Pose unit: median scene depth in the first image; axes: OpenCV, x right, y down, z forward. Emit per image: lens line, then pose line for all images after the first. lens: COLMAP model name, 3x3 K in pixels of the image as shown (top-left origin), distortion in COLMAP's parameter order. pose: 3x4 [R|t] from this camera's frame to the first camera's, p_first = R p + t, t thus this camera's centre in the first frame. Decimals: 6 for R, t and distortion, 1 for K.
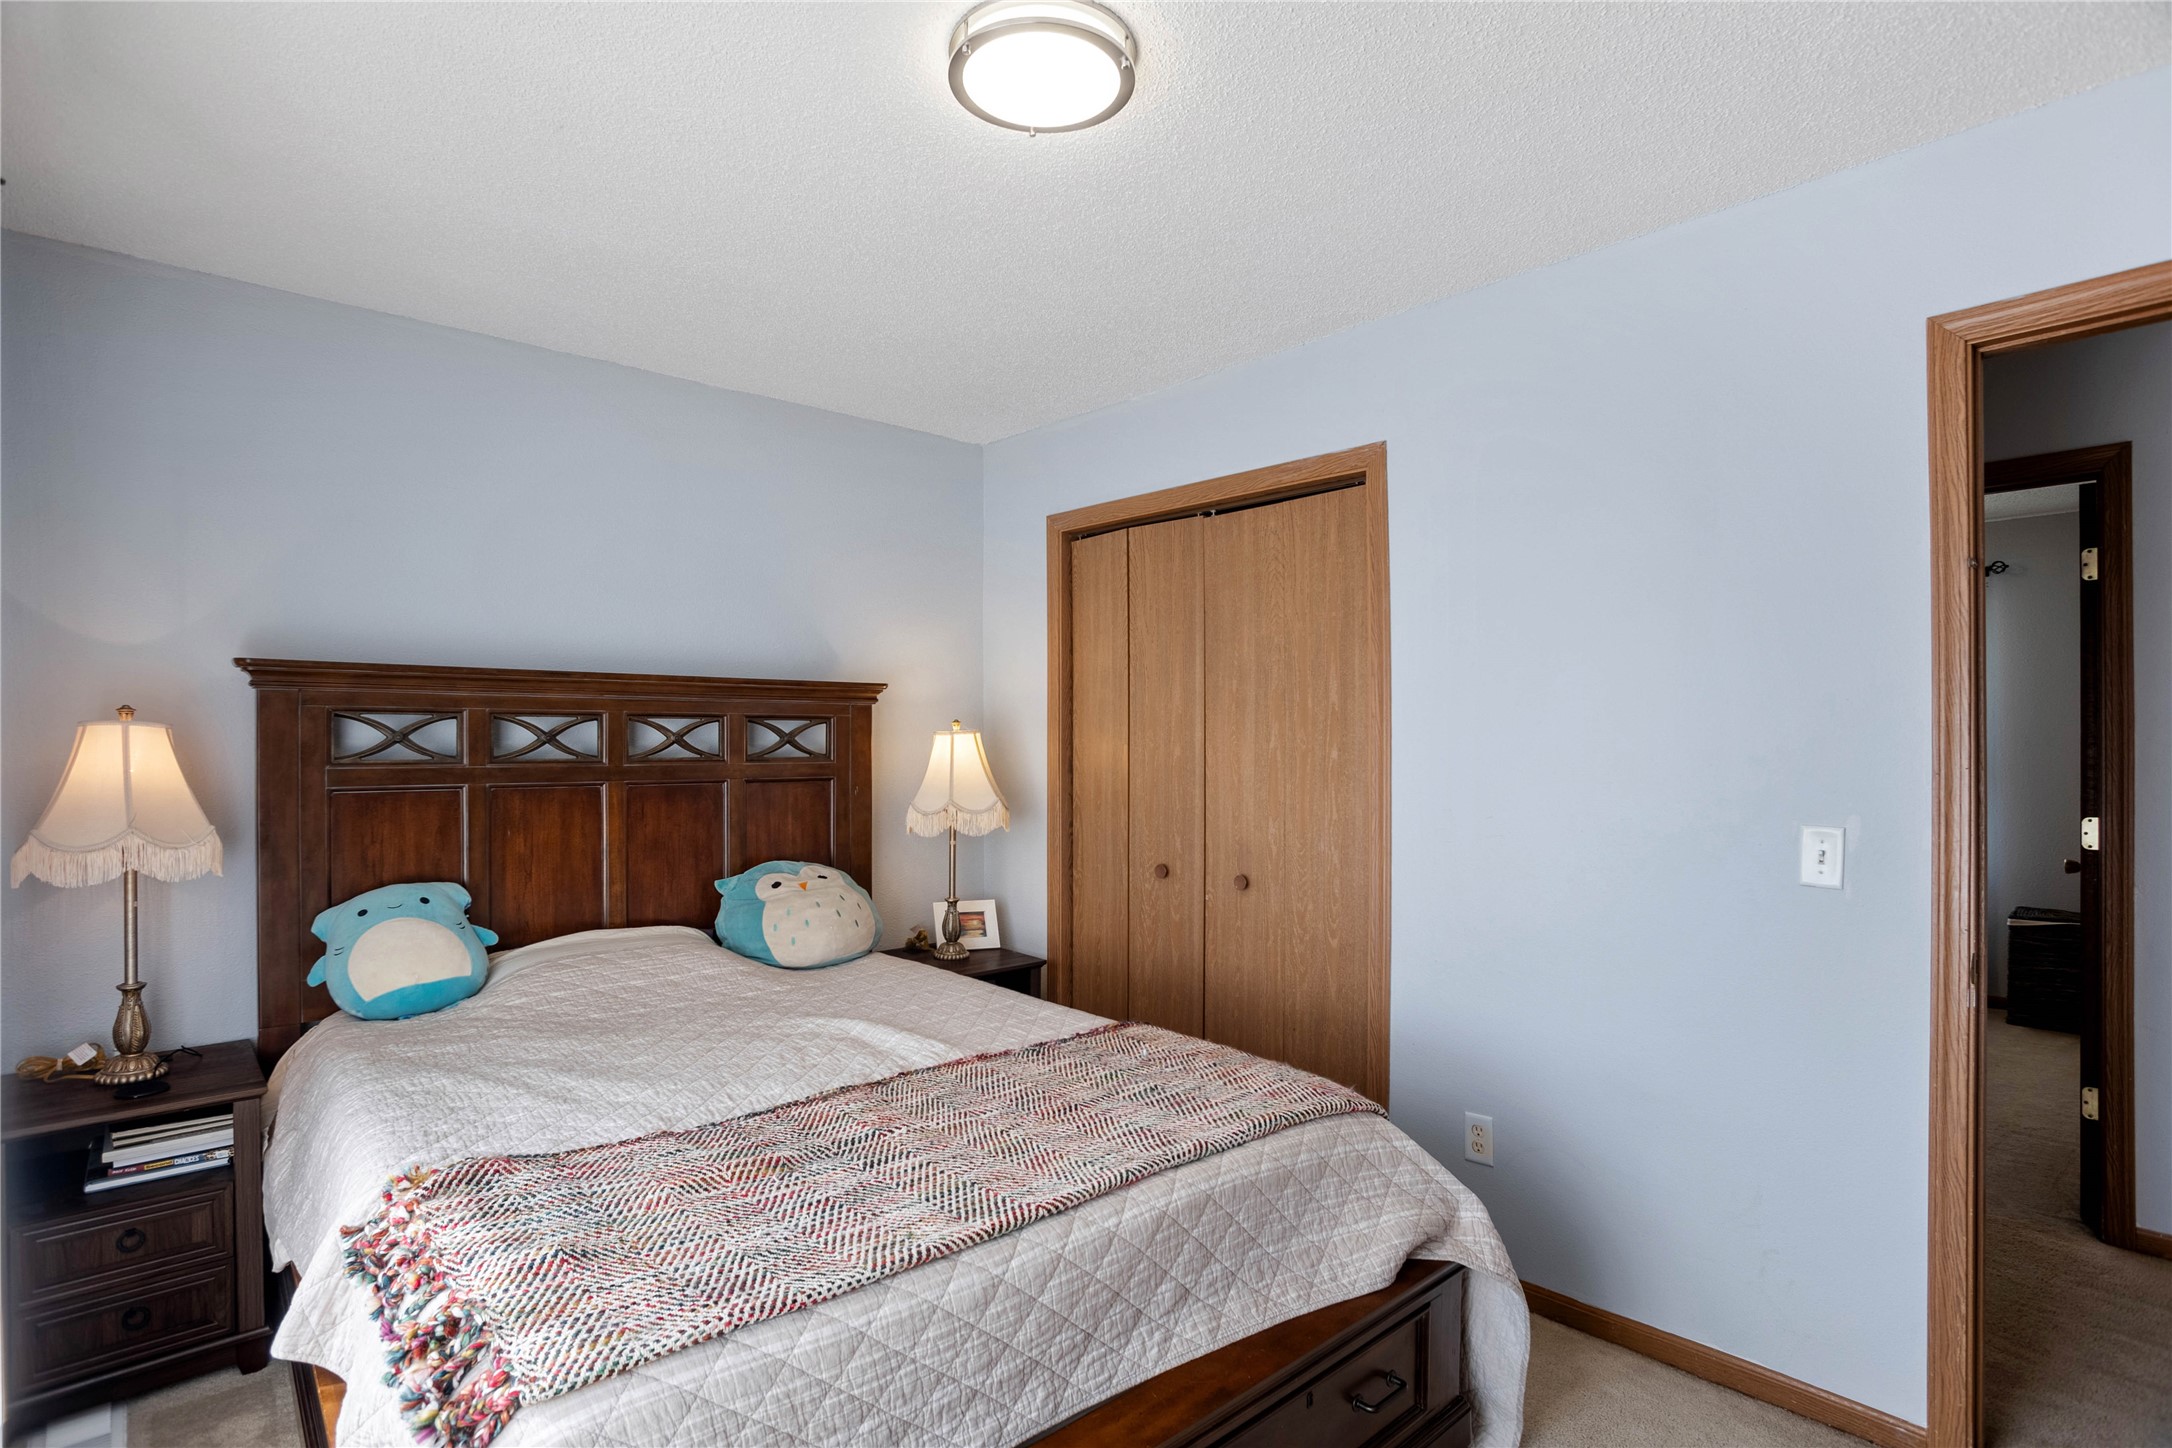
lens RADIAL K [[1093.1, 0, 1098.7], [0, 1093.1, 752.4], [0, 0, 1]] dist [-0.092268, 0.050094]
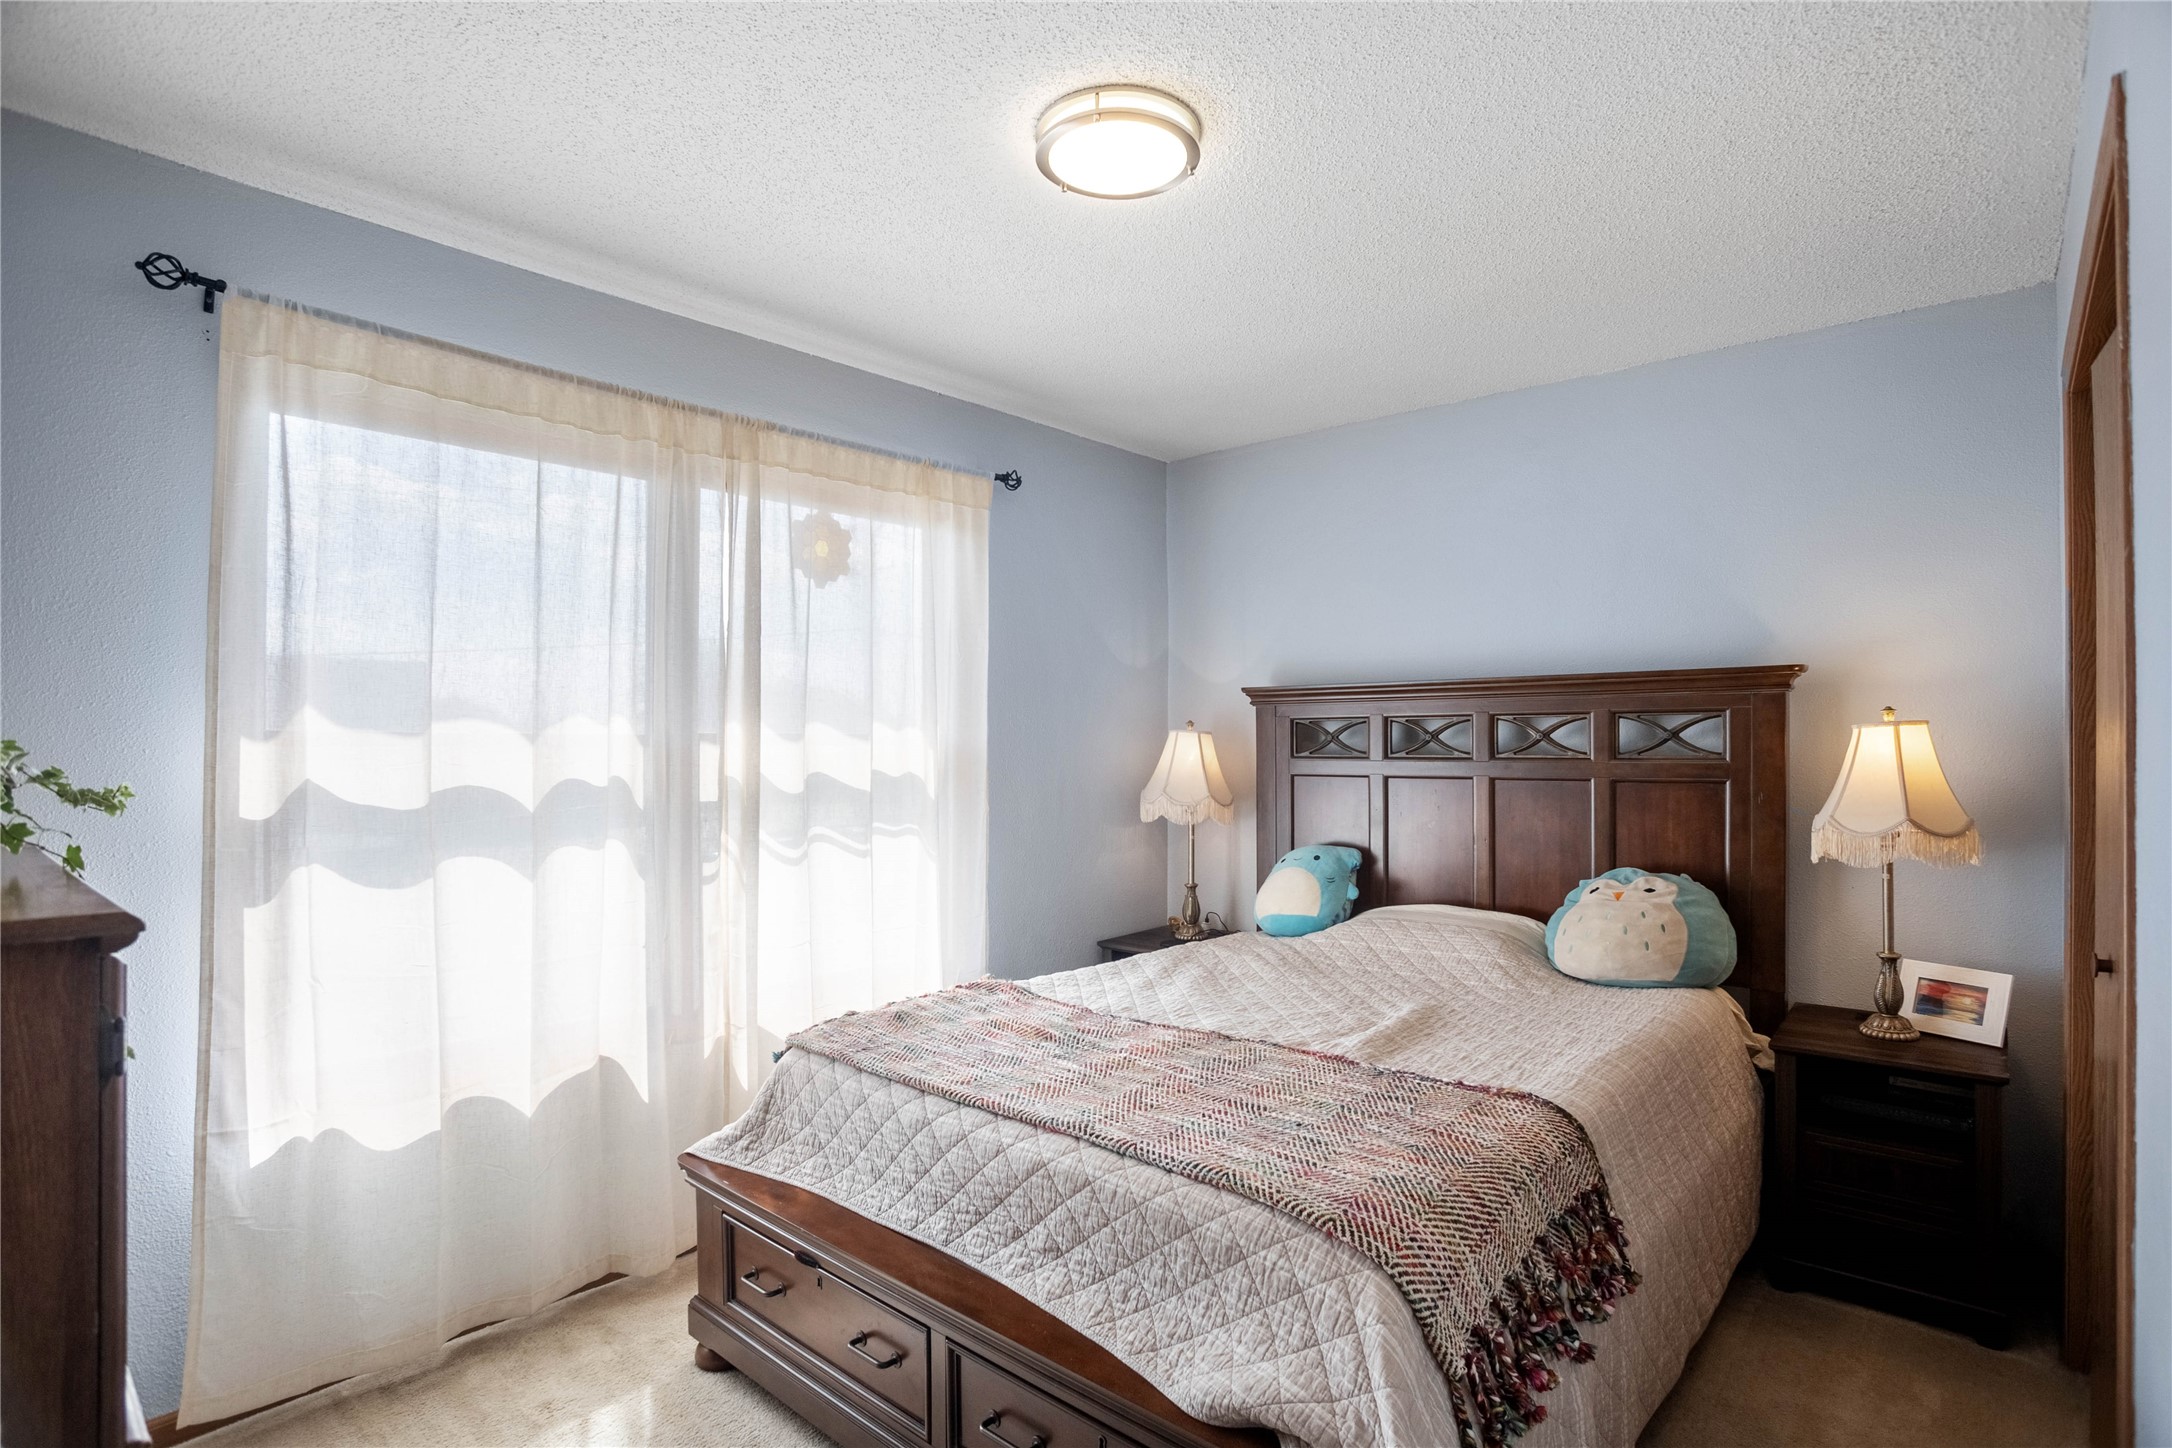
lens RADIAL K [[1093.1, 0, 1098.7], [0, 1093.1, 752.4], [0, 0, 1]] dist [-0.092268, 0.050094]
pose [[0.099938, 0.007833, -0.994963, 0.854696], [-0.003791, 0.999965, 0.007491, -0.005177], [0.994986, 0.003023, 0.099964, 0.685341]]
